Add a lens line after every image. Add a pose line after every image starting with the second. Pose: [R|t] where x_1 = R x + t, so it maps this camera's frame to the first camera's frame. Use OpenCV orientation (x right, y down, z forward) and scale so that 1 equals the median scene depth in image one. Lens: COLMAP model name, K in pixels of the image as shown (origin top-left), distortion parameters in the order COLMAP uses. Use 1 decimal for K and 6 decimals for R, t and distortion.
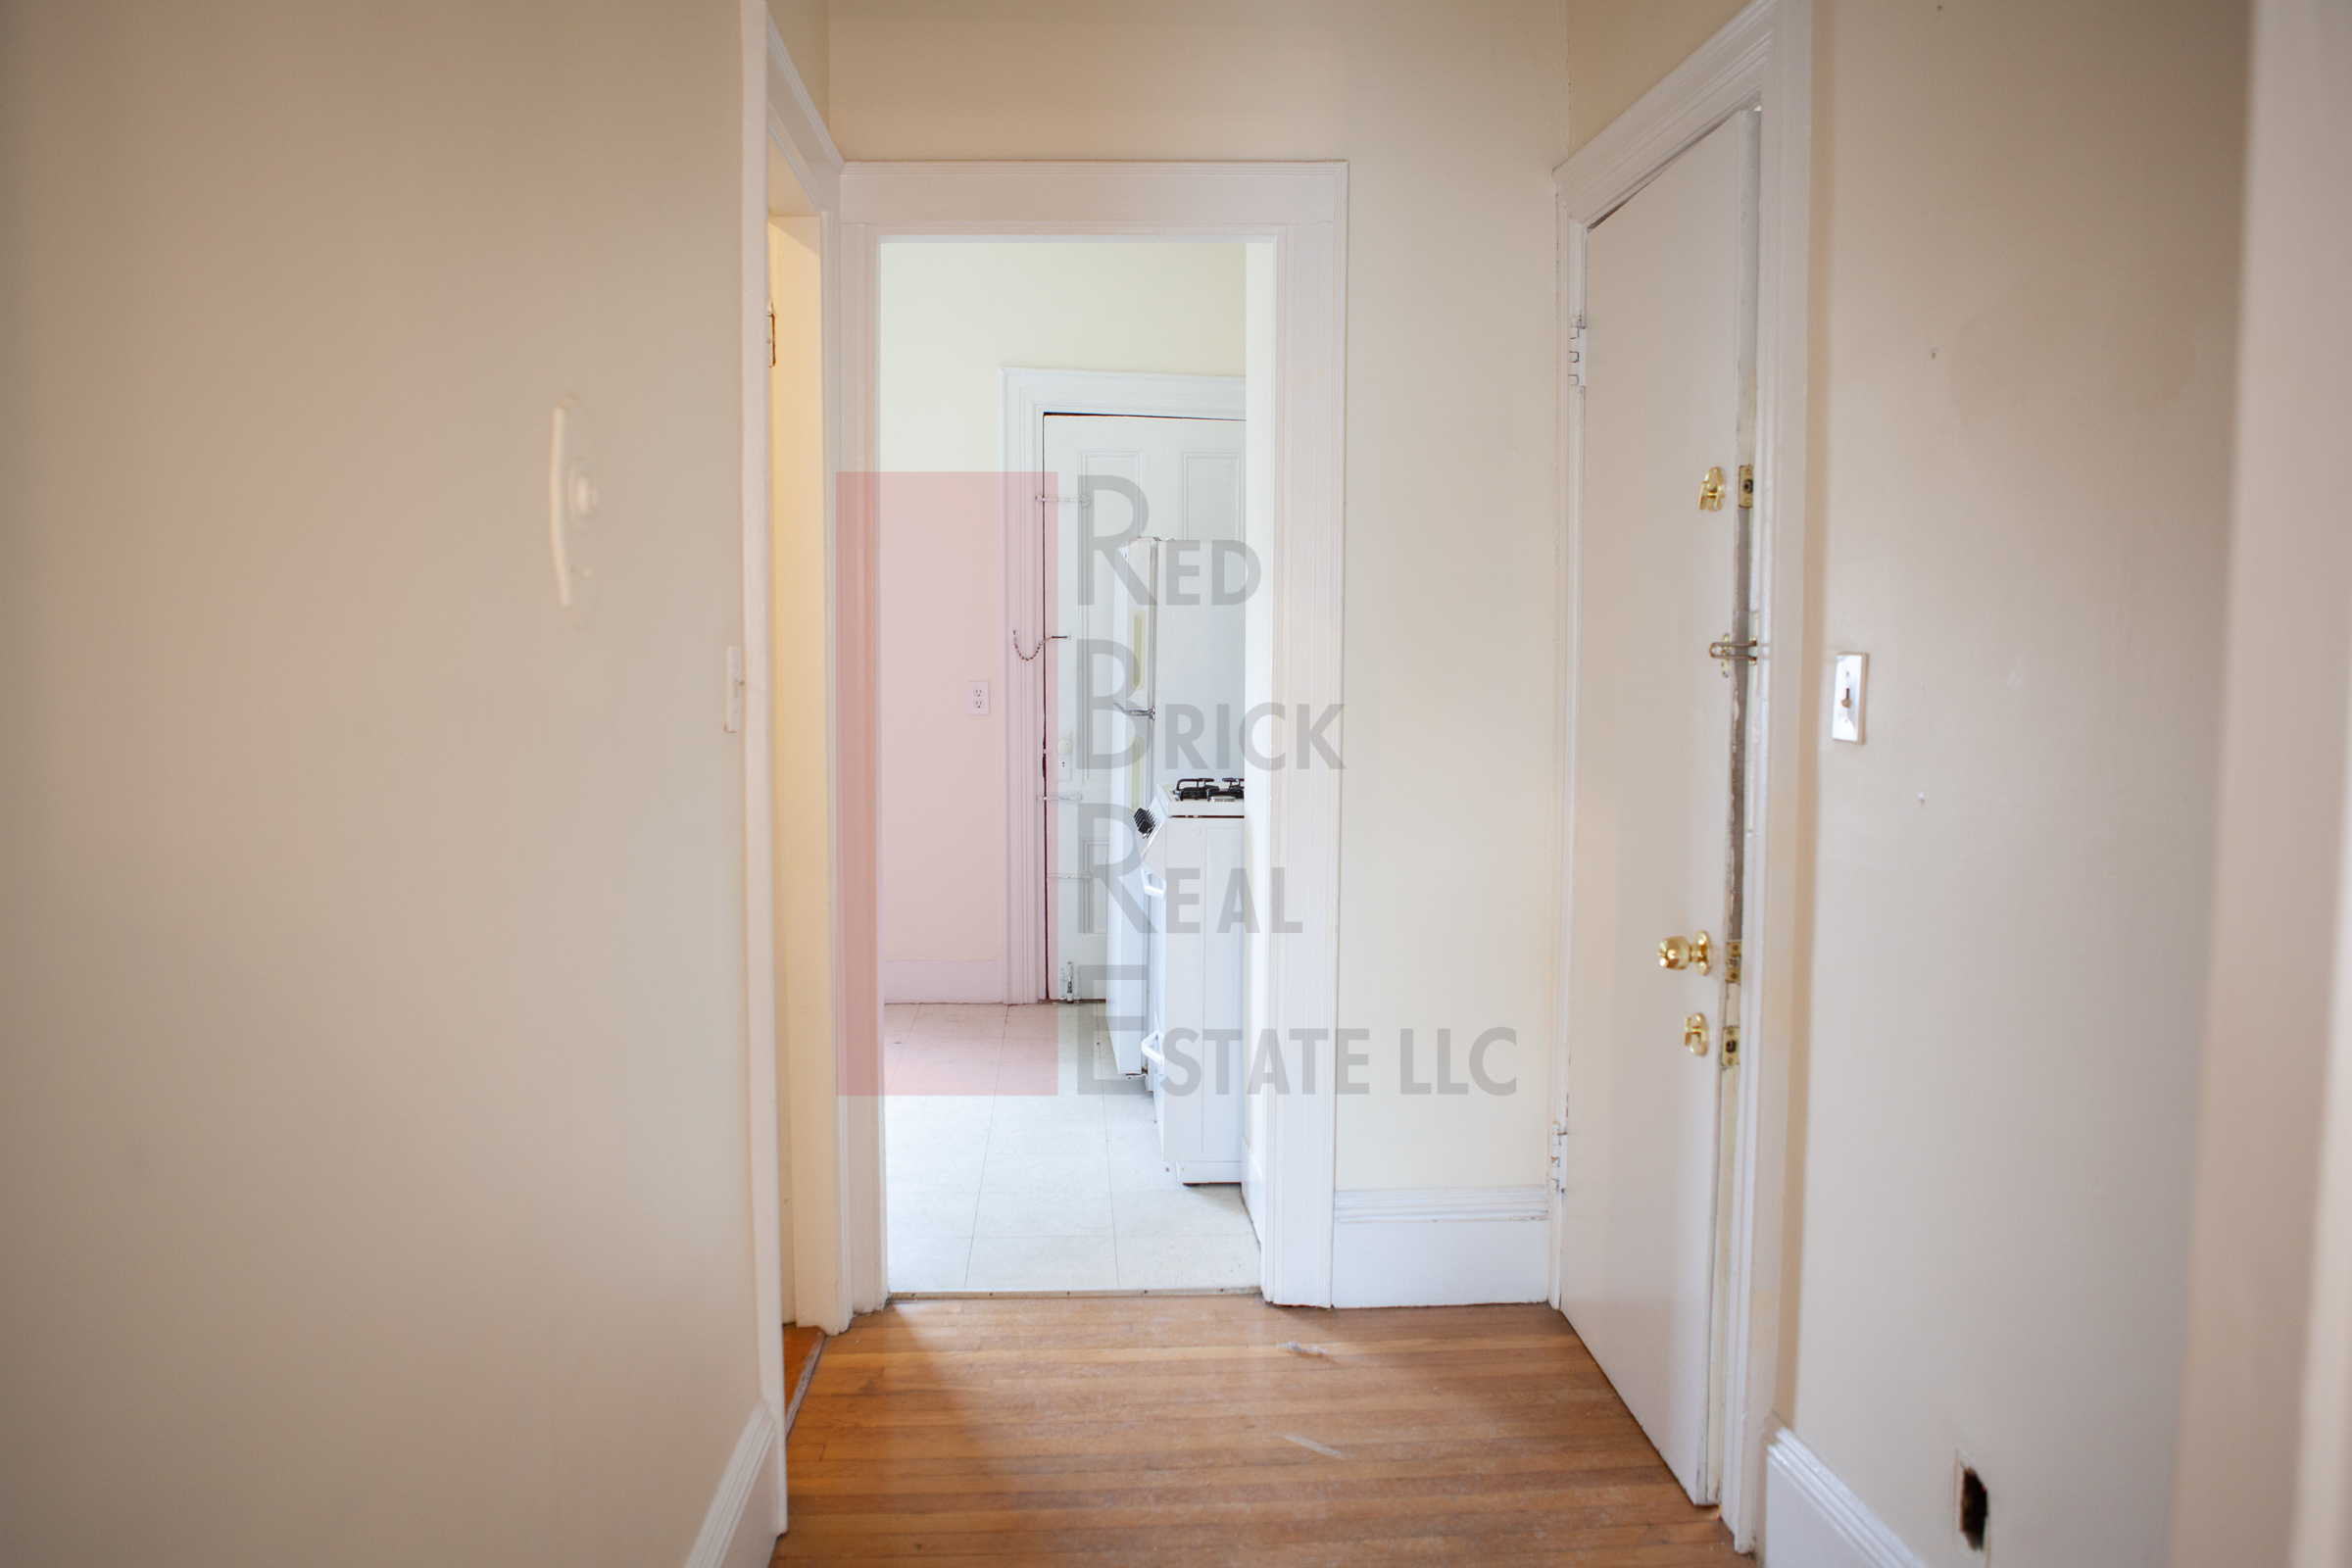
lens RADIAL K [[1644.3, 0, 1175.6], [0, 1644.3, 784.0], [0, 0, 1]] dist [-0.070880, 0.001588]
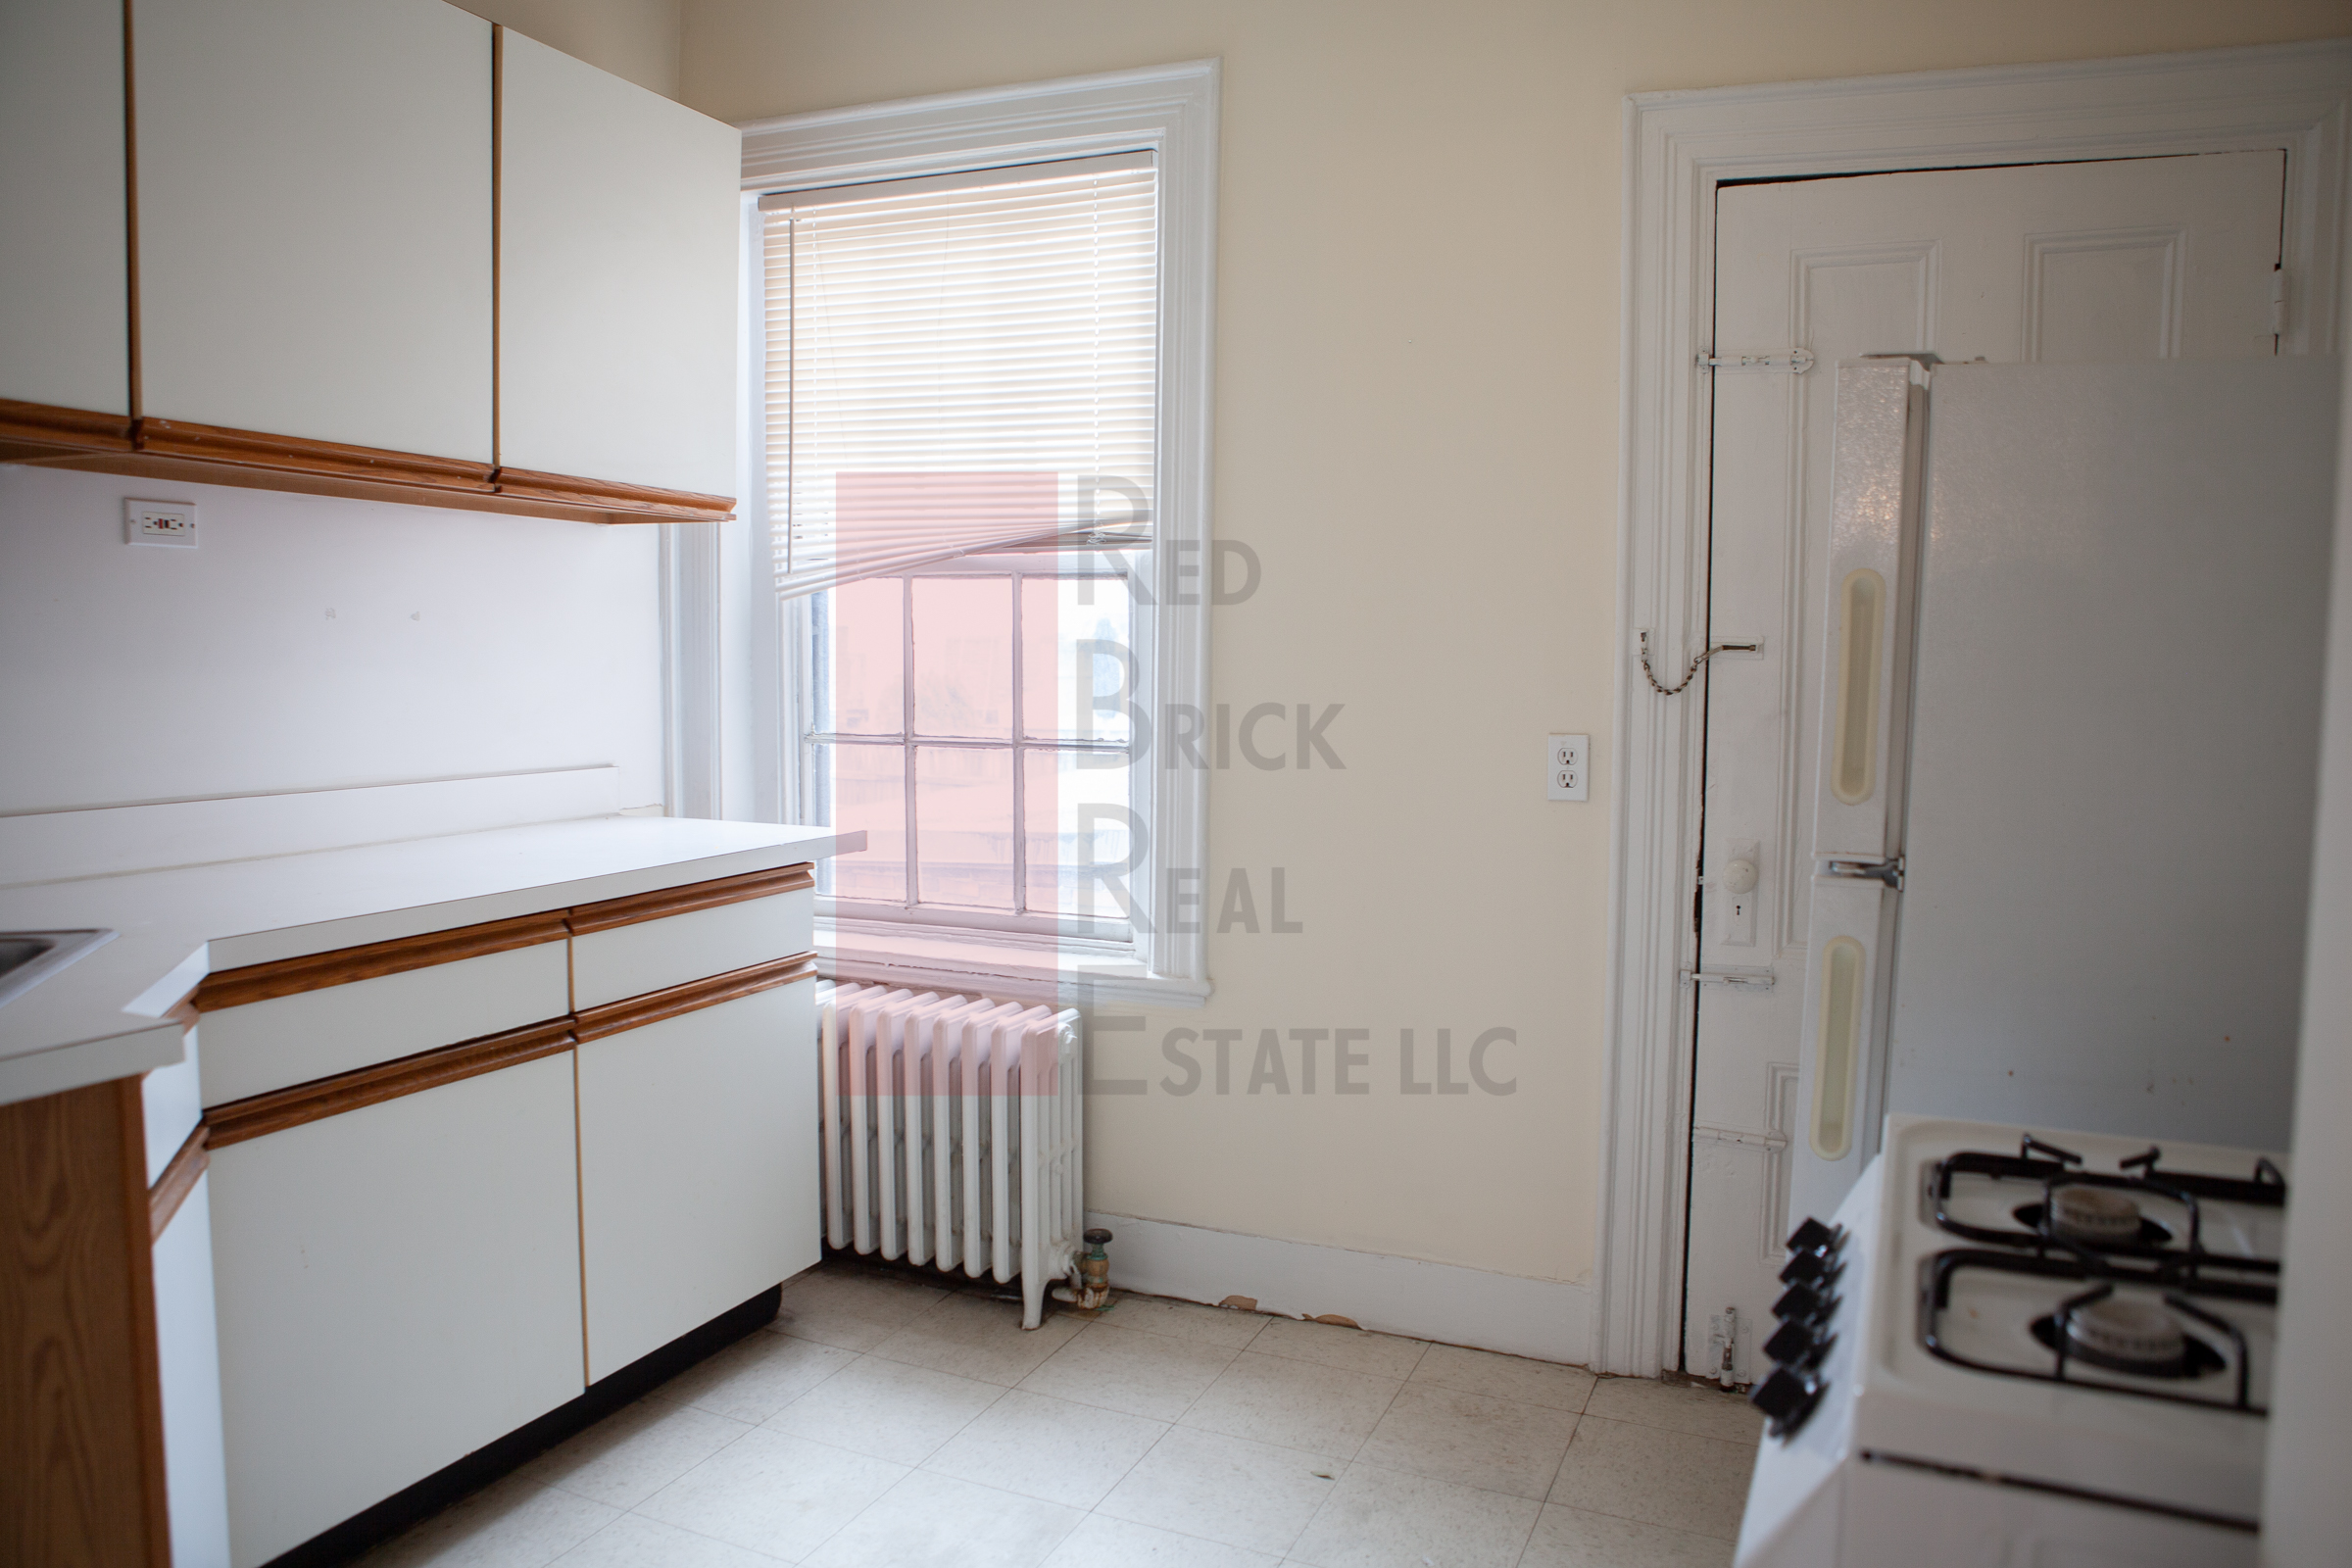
lens RADIAL K [[1644.3, 0, 1169.4], [0, 1644.3, 791.6], [0, 0, 1]] dist [-0.070880, 0.001588]
pose [[0.881730, 0.045738, -0.469531, 0.008178], [-0.045495, 0.998894, 0.011871, -0.045340], [0.469555, 0.010894, 0.882836, 0.500397]]
